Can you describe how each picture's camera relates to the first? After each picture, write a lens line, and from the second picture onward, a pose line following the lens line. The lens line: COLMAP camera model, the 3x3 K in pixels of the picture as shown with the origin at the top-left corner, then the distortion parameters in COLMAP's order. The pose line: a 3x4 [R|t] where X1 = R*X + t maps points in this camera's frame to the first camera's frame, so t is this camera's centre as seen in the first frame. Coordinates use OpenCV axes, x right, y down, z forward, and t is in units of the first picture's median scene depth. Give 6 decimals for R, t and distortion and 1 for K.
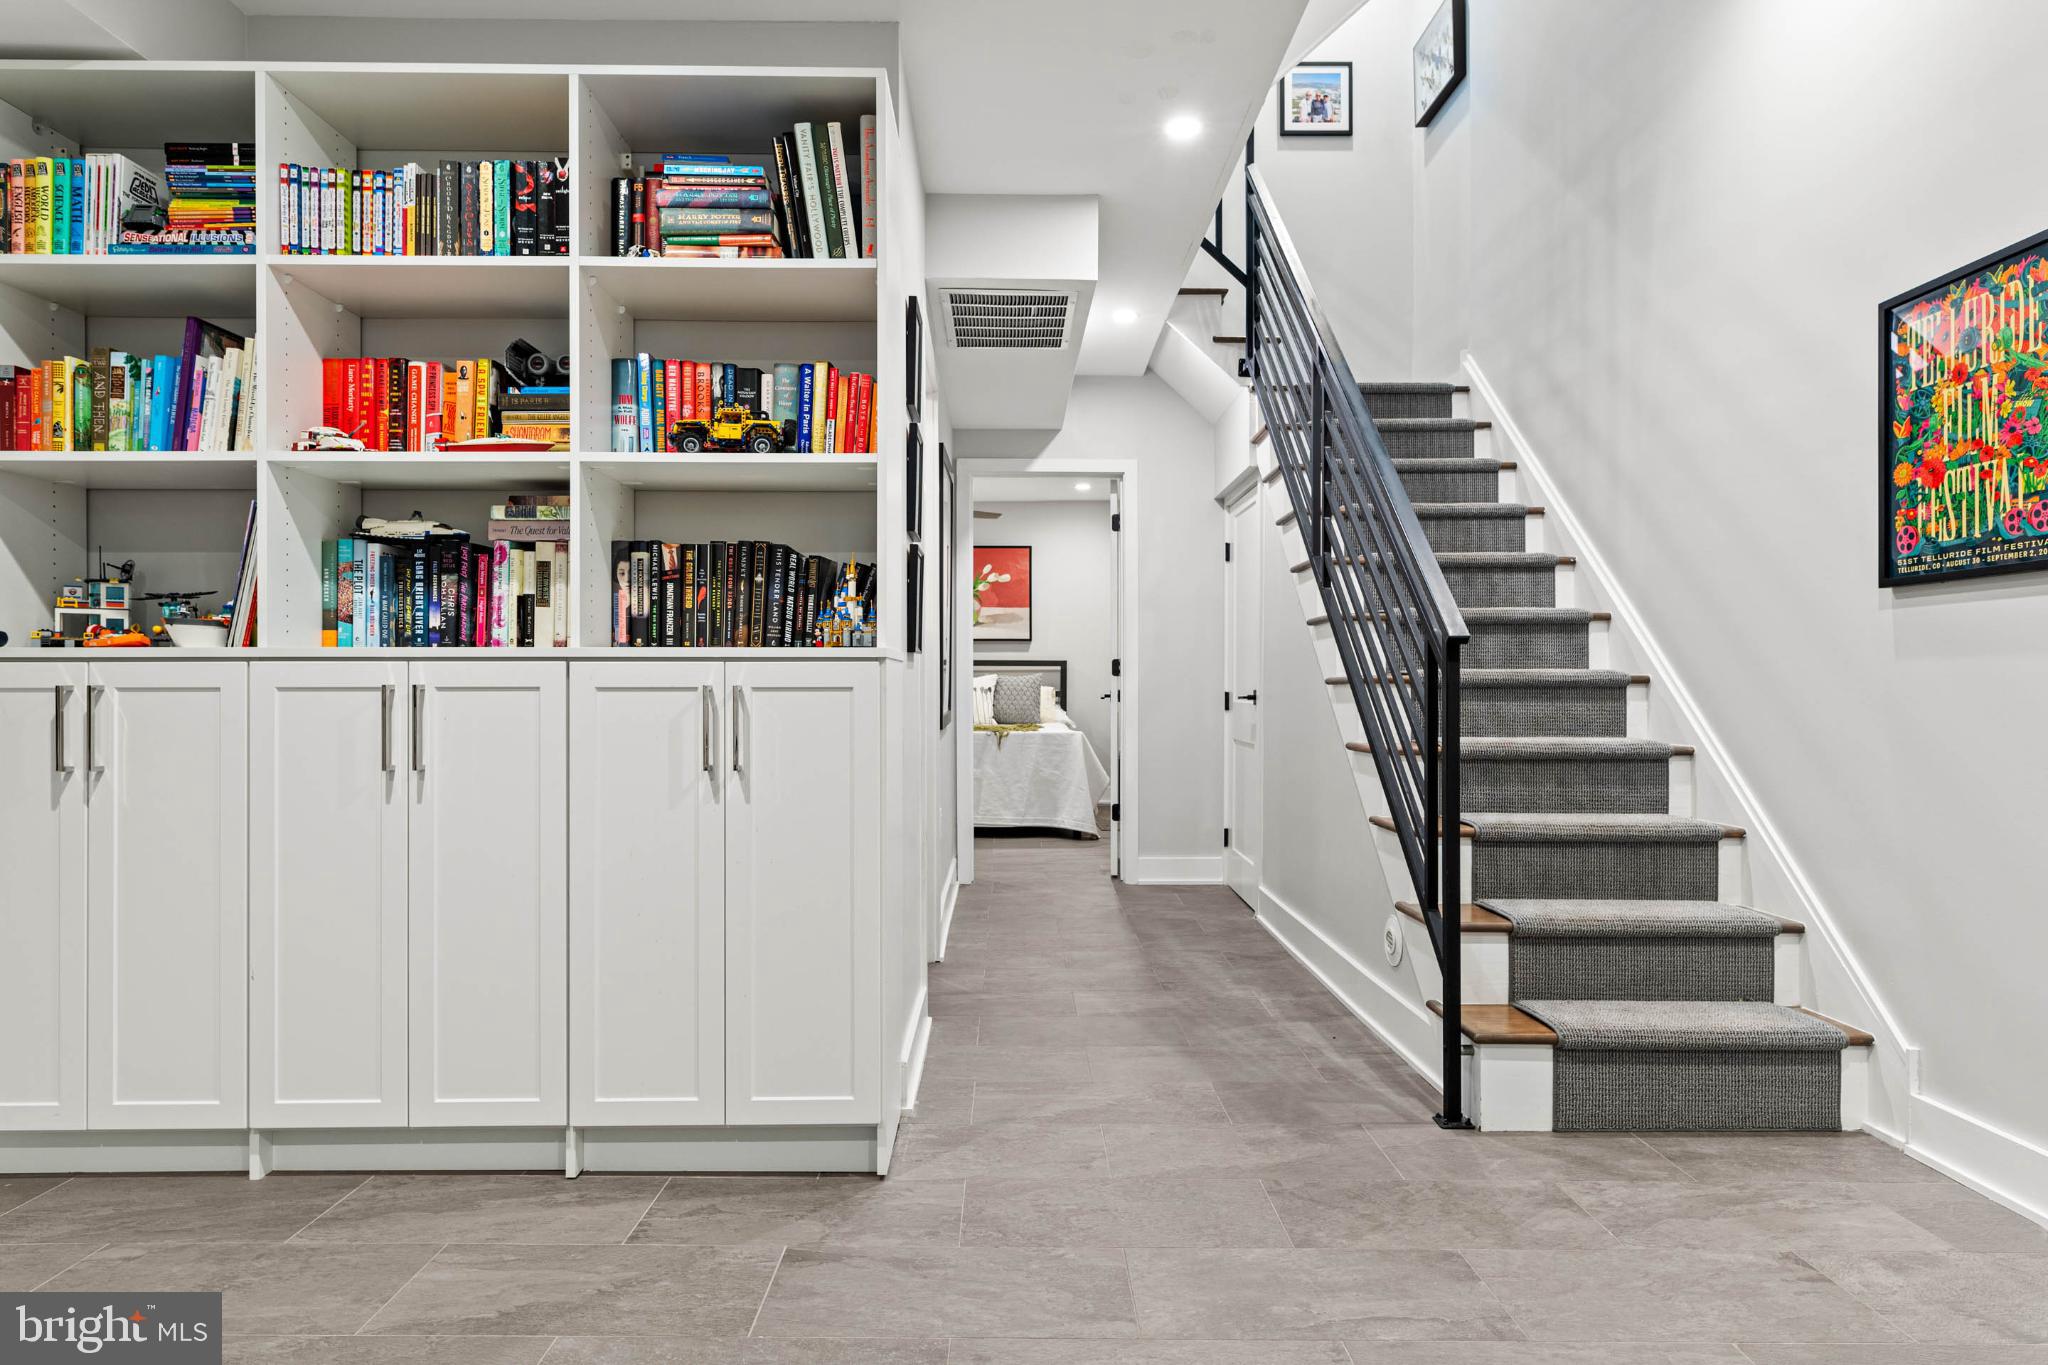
lens RADIAL K [[1163.7, 0, 1032.8], [0, 1163.7, 681.4], [0, 0, 1]] dist [-0.000231, -0.001165]
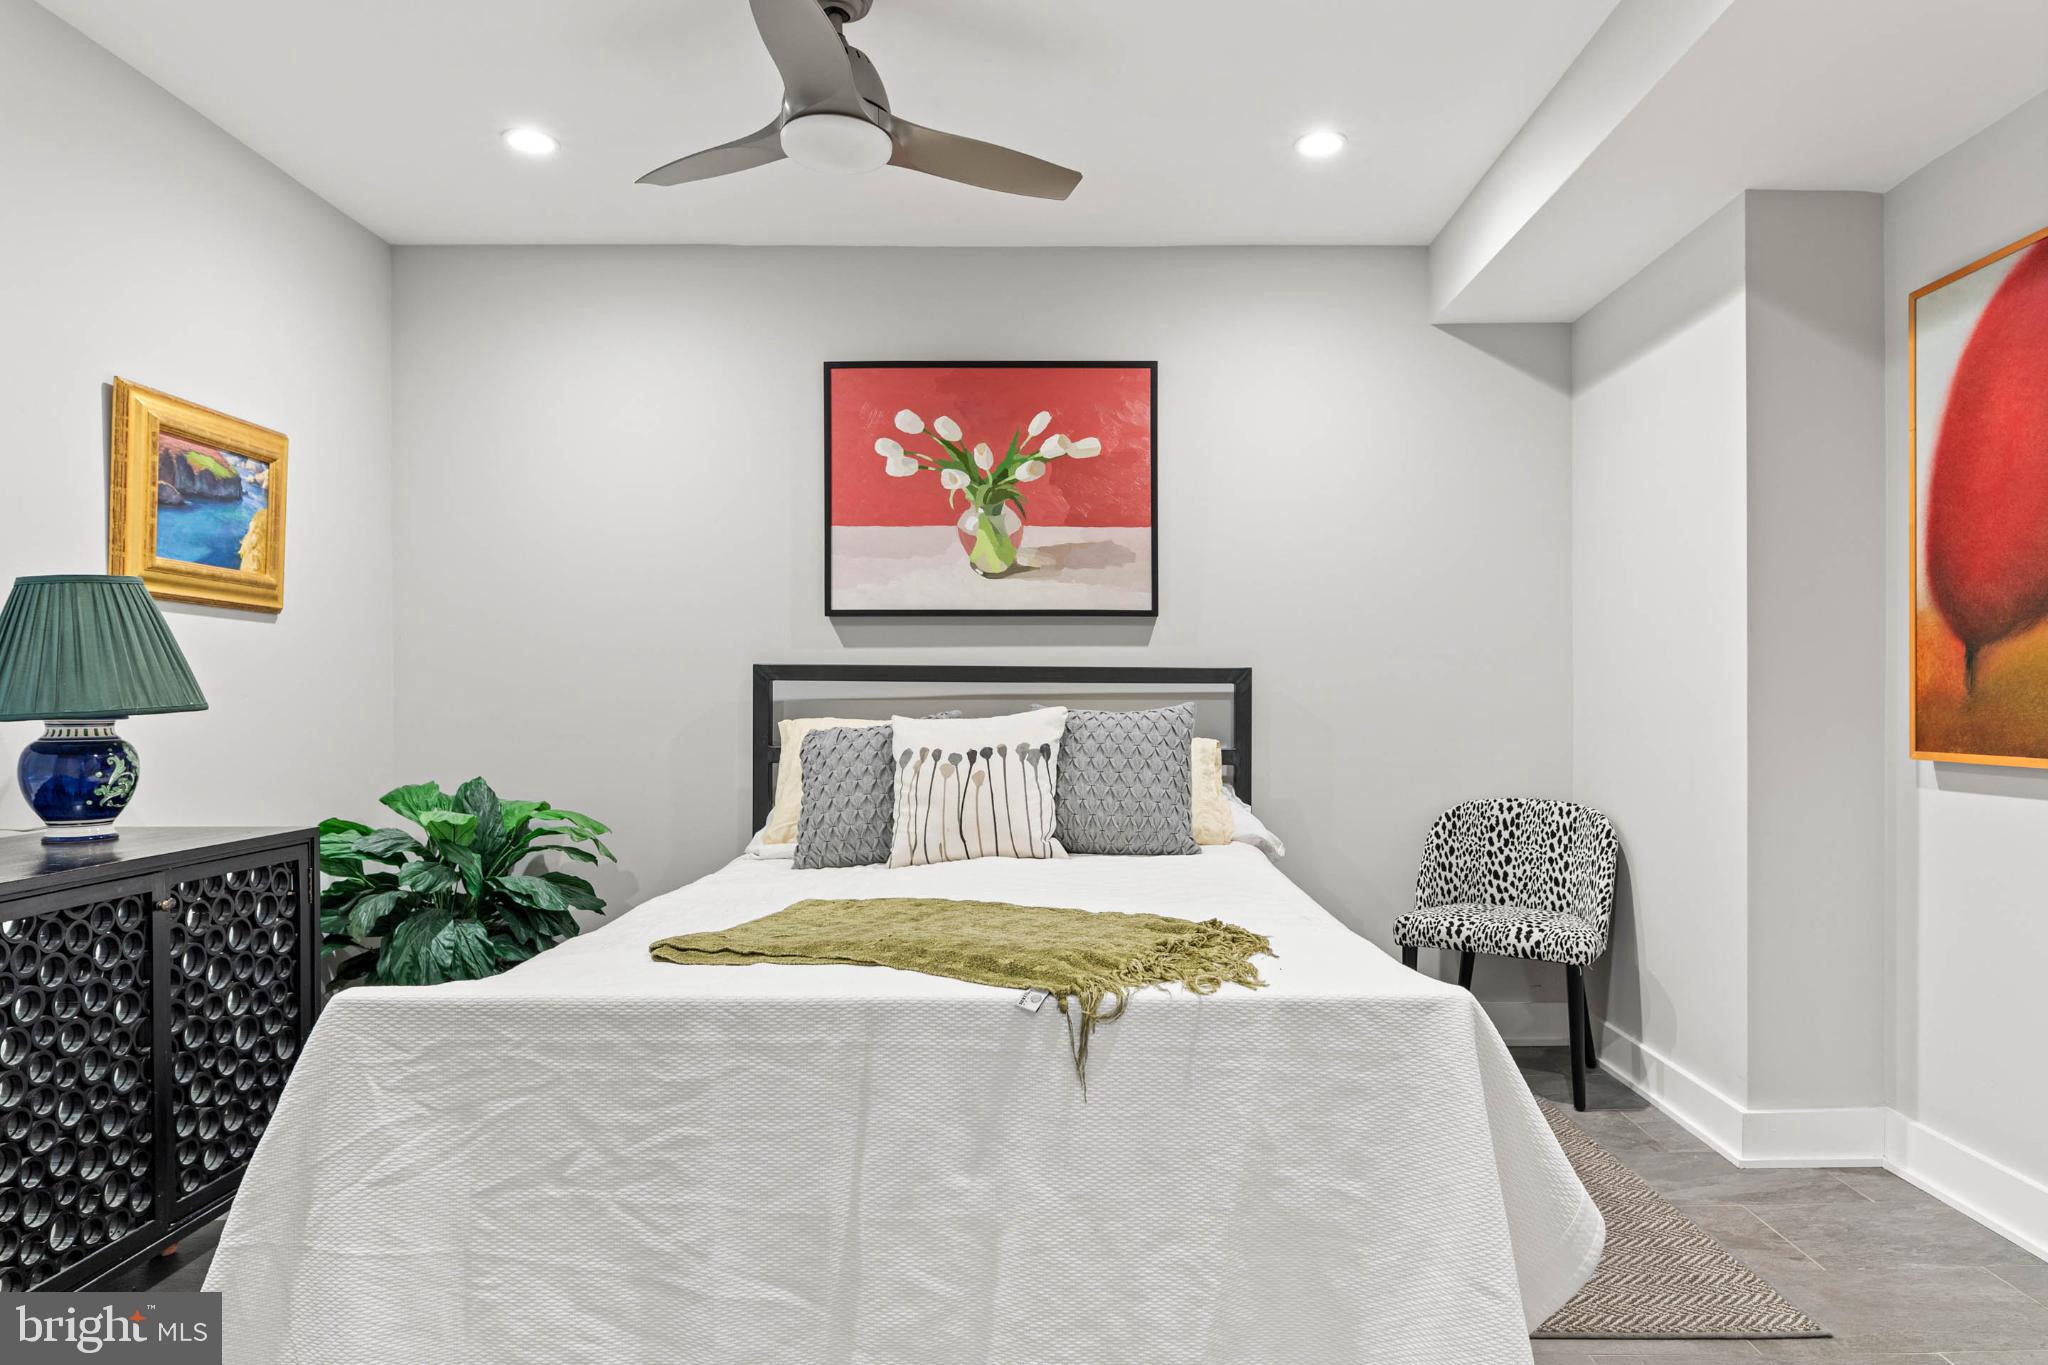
lens RADIAL K [[1186.1, 0, 1027.5], [0, 1186.1, 683.8], [0, 0, 1]] dist [-0.000243, 0.000834]
pose [[0.998246, -0.000182, -0.059200, -0.020430], [-0.000543, 0.999925, -0.012237, -0.008186], [0.059198, 0.012247, 0.998171, 0.619919]]
